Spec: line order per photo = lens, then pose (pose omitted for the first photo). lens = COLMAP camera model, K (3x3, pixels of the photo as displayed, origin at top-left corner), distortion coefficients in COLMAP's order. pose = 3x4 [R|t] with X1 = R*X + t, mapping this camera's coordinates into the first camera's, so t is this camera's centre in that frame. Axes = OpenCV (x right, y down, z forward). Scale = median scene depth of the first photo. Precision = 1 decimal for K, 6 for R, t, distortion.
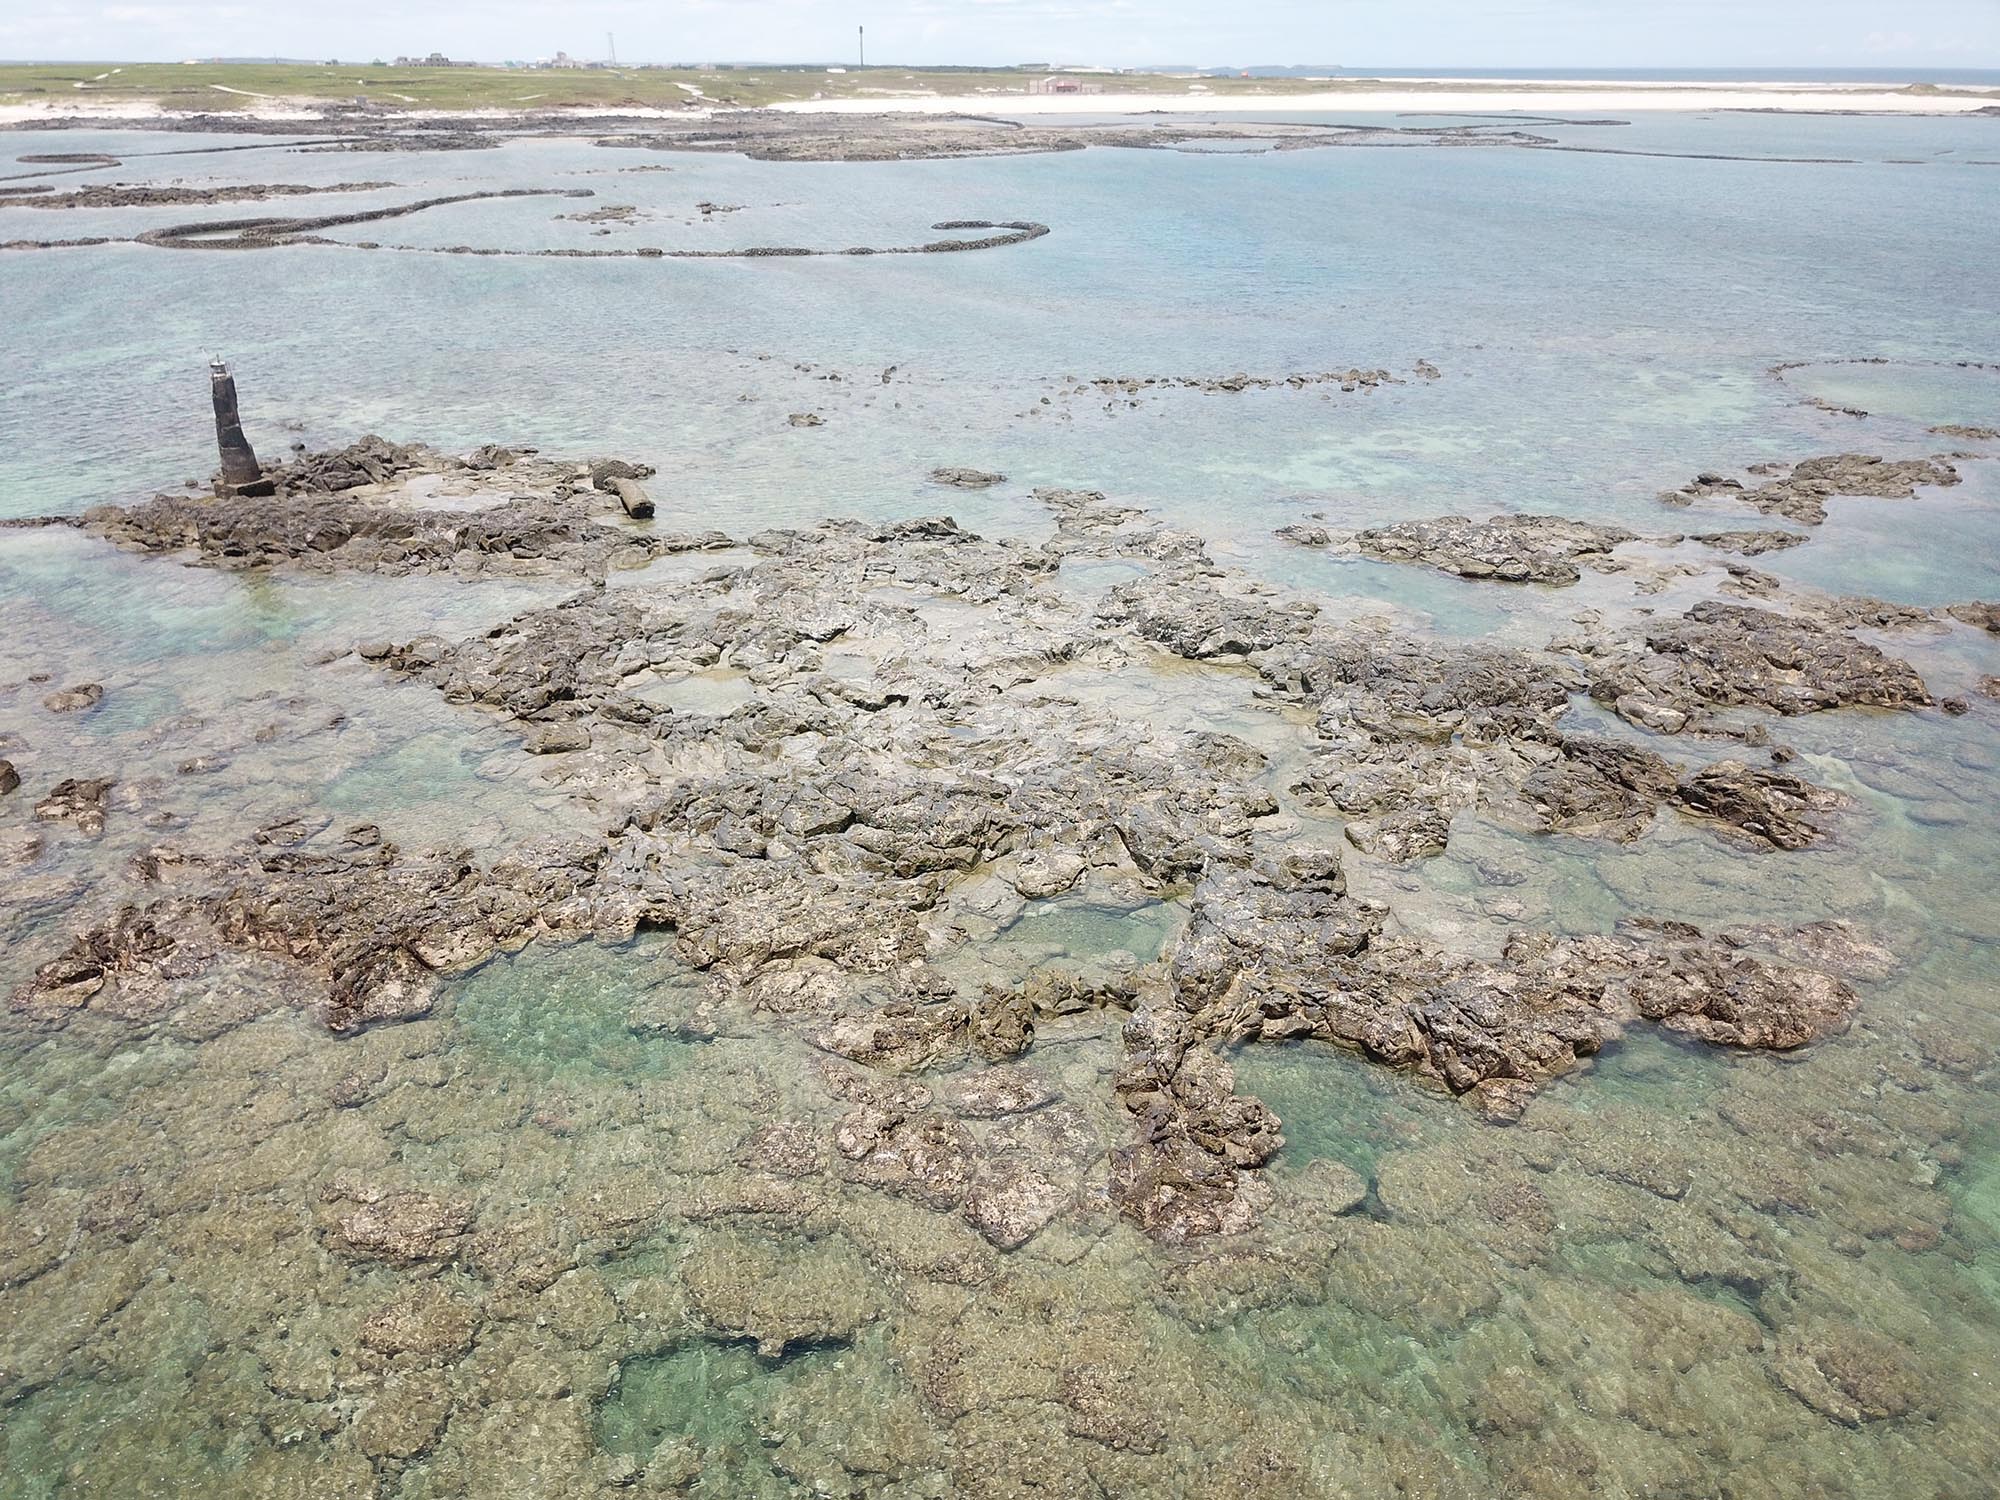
lens RADIAL K [[1821.9, 0, 1002.6], [0, 1821.9, 785.6], [0, 0, 1]] dist [-0.033559, 0.076463]
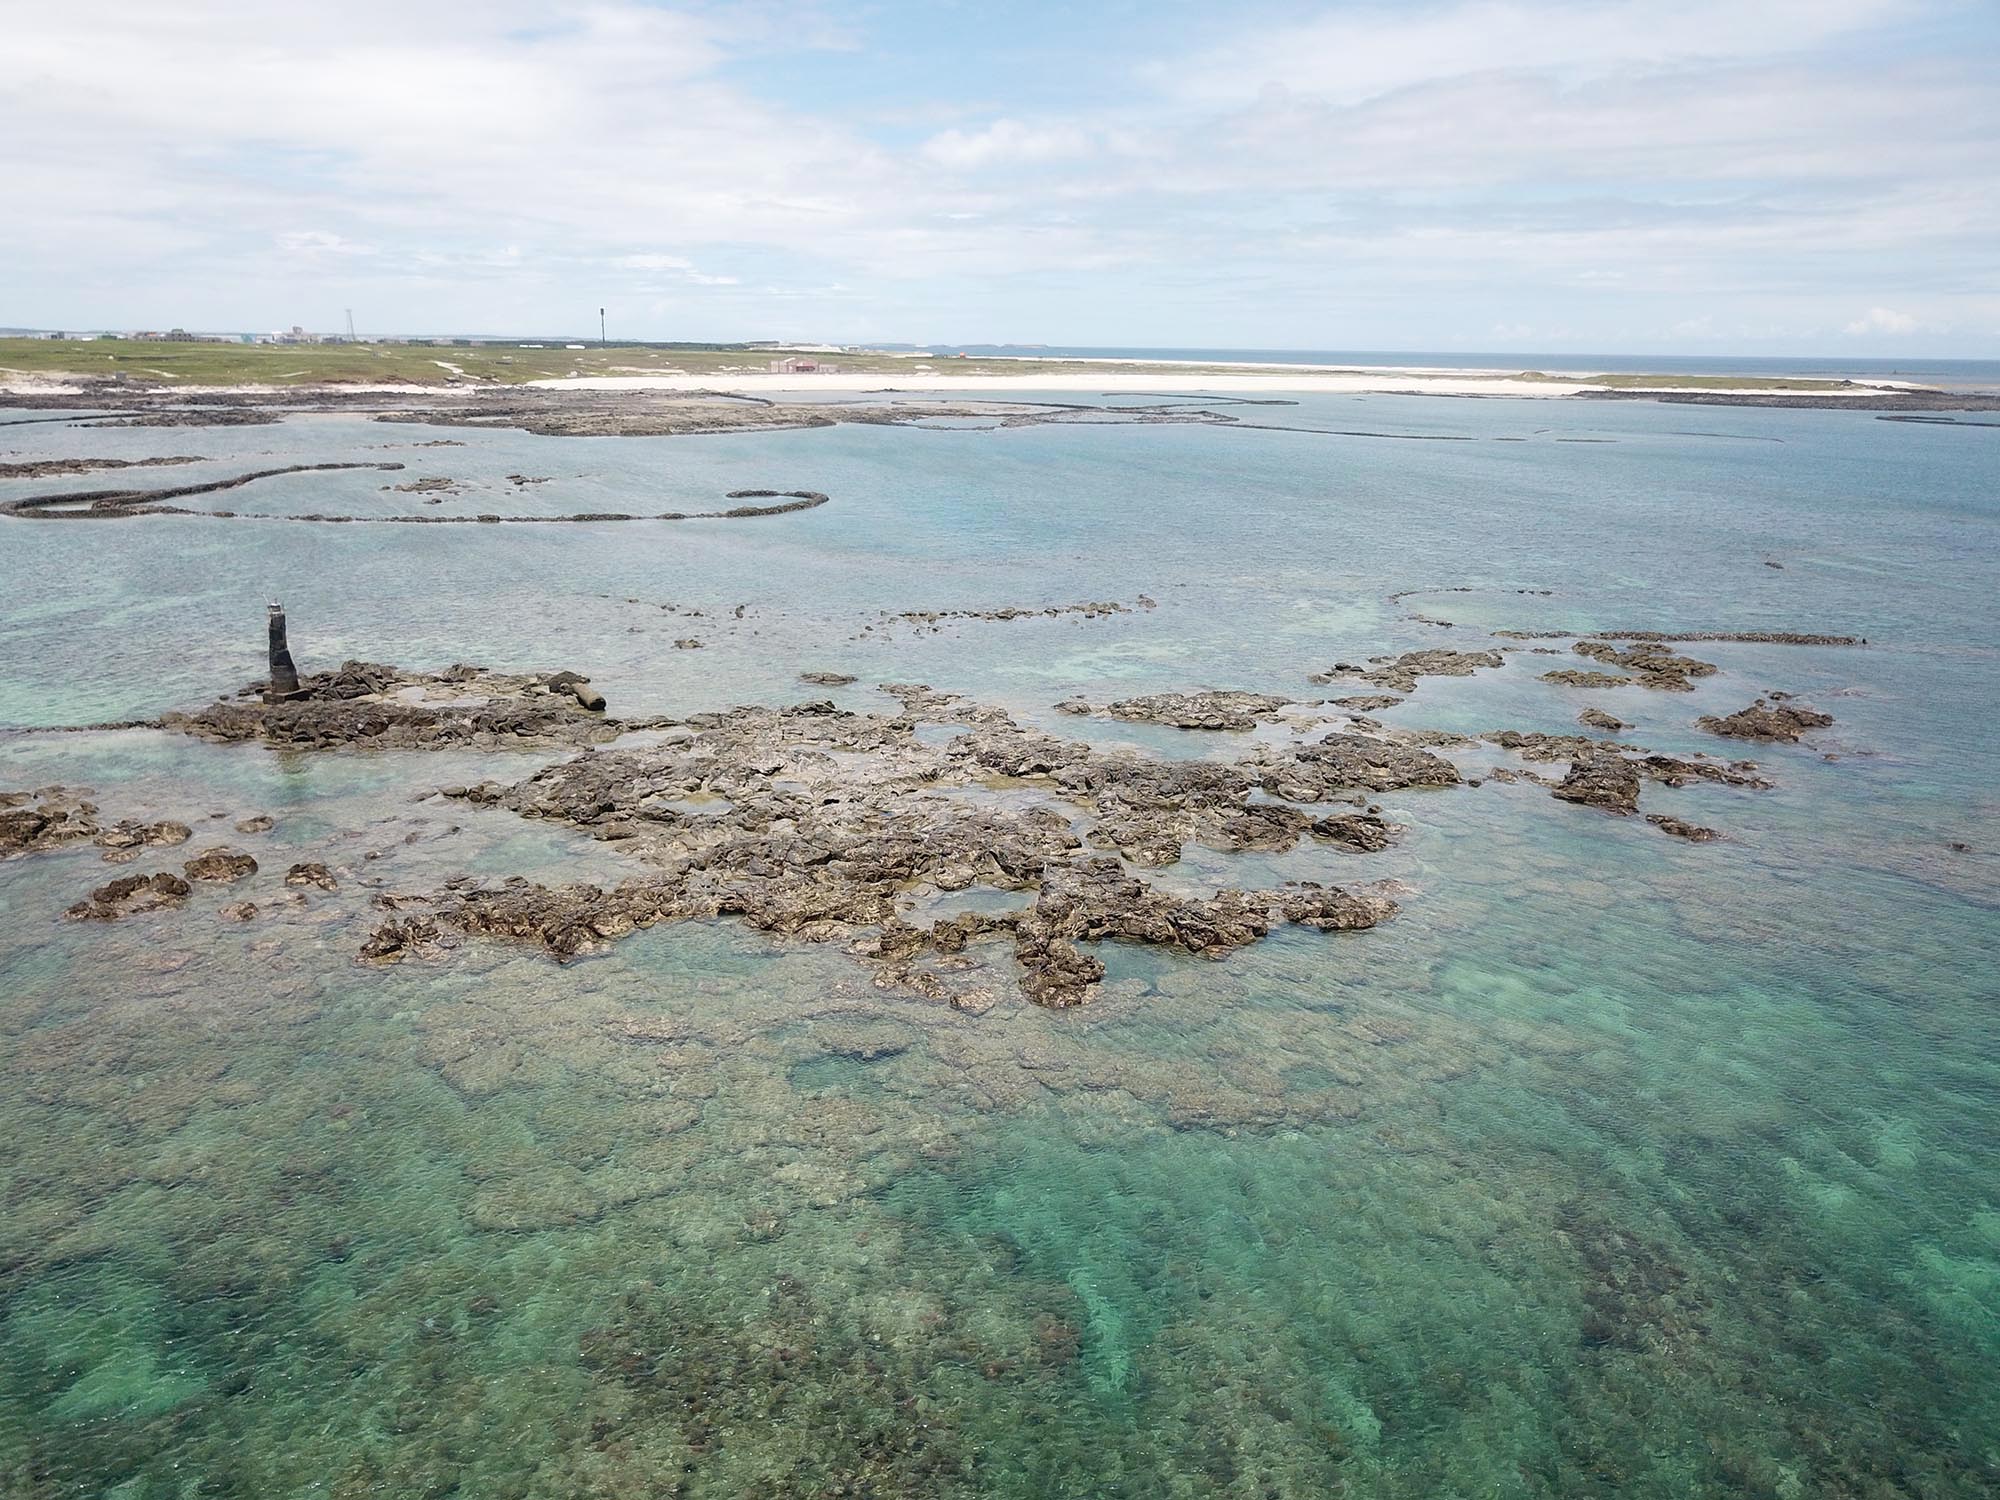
lens RADIAL K [[1825.3, 0, 1000.0], [0, 1825.3, 750.0], [0, 0, 1]] dist [0.002522, -0.013875]
pose [[0.988887, -0.027007, 0.146198, -0.109914], [0.049243, 0.987354, -0.150687, 0.116438], [-0.140279, 0.156212, 0.977711, -0.427745]]
